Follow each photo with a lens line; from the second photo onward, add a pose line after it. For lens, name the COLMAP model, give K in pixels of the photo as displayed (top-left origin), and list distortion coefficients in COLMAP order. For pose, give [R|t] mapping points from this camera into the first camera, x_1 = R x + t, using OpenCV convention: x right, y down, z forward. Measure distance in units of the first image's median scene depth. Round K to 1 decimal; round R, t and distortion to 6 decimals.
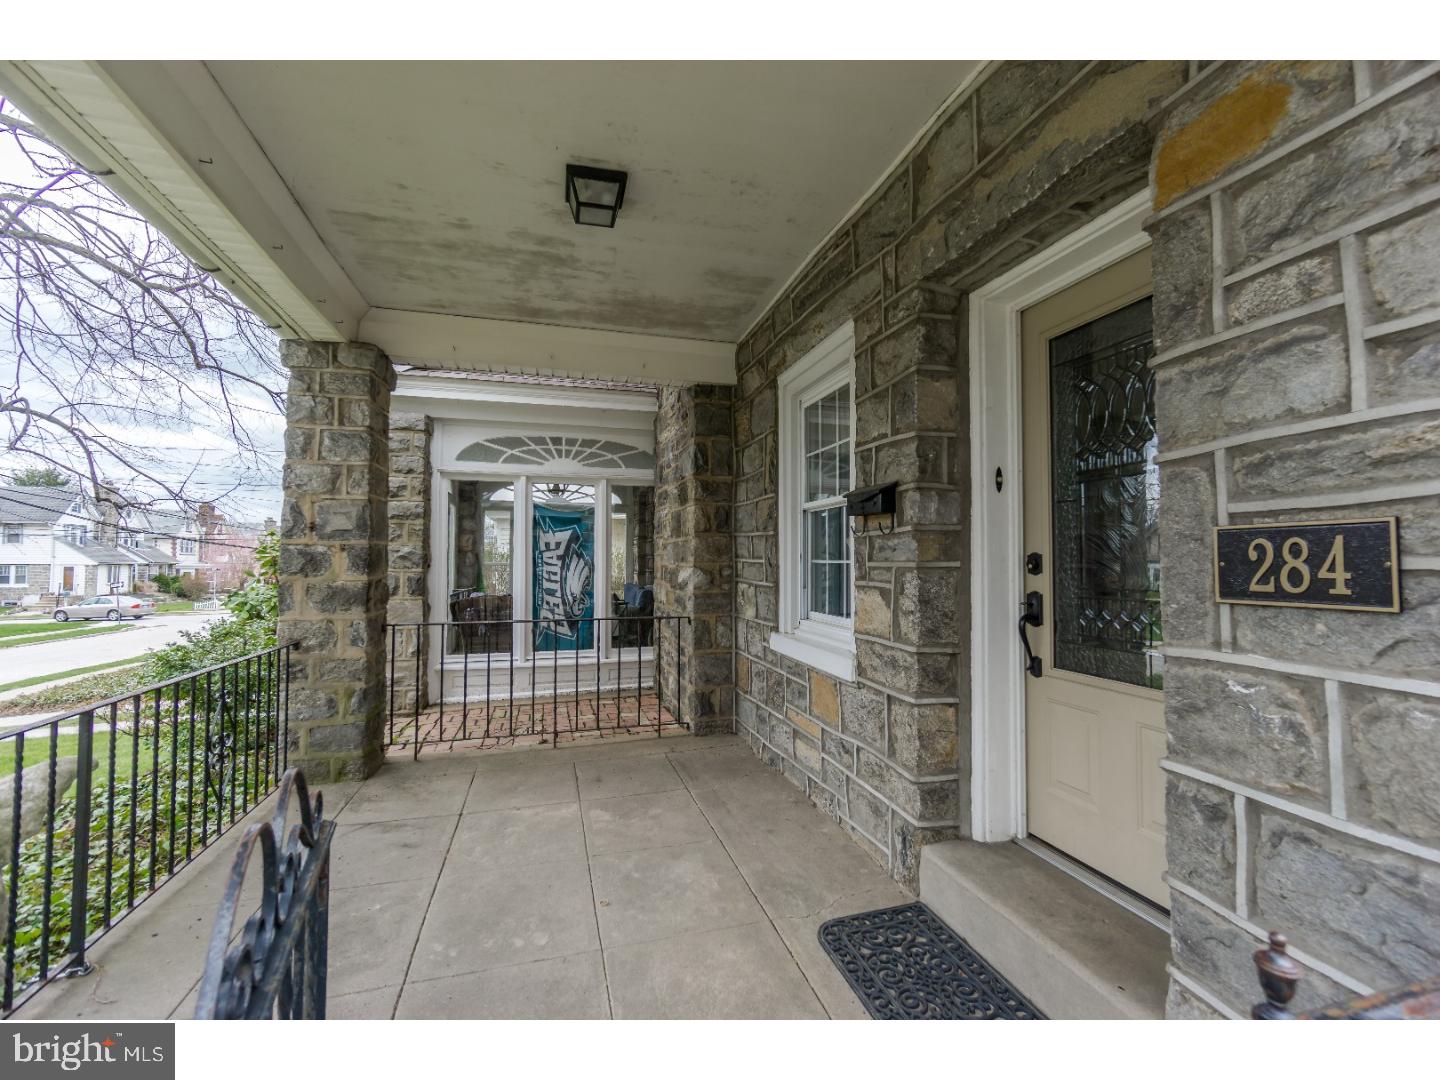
lens RADIAL K [[628.9, 0, 726.8], [0, 628.9, 520.1], [0, 0, 1]] dist [-0.000485, 0.000191]
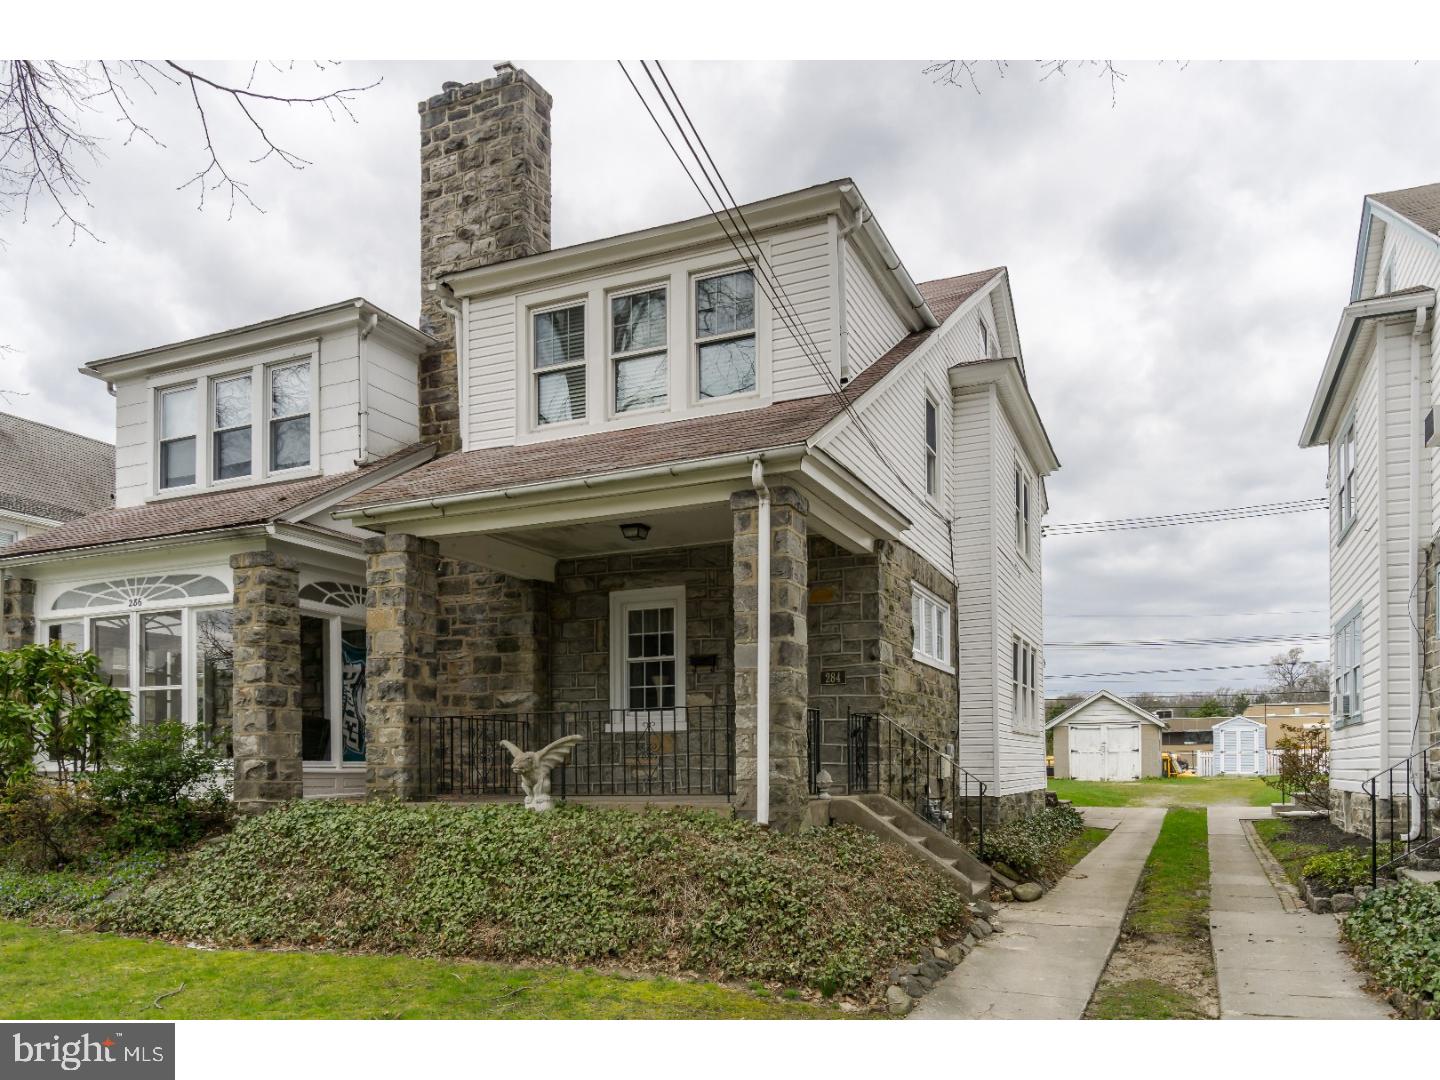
lens RADIAL K [[1022.0, 0, 720.0], [0, 1022.0, 540.0], [0, 0, 1]] dist [-0.000001, 0.000047]
pose [[0.655860, 0.163682, 0.736923, -2.133521], [-0.044167, 0.982857, -0.179000, 0.172169], [-0.753589, 0.084852, 0.651847, -1.374090]]
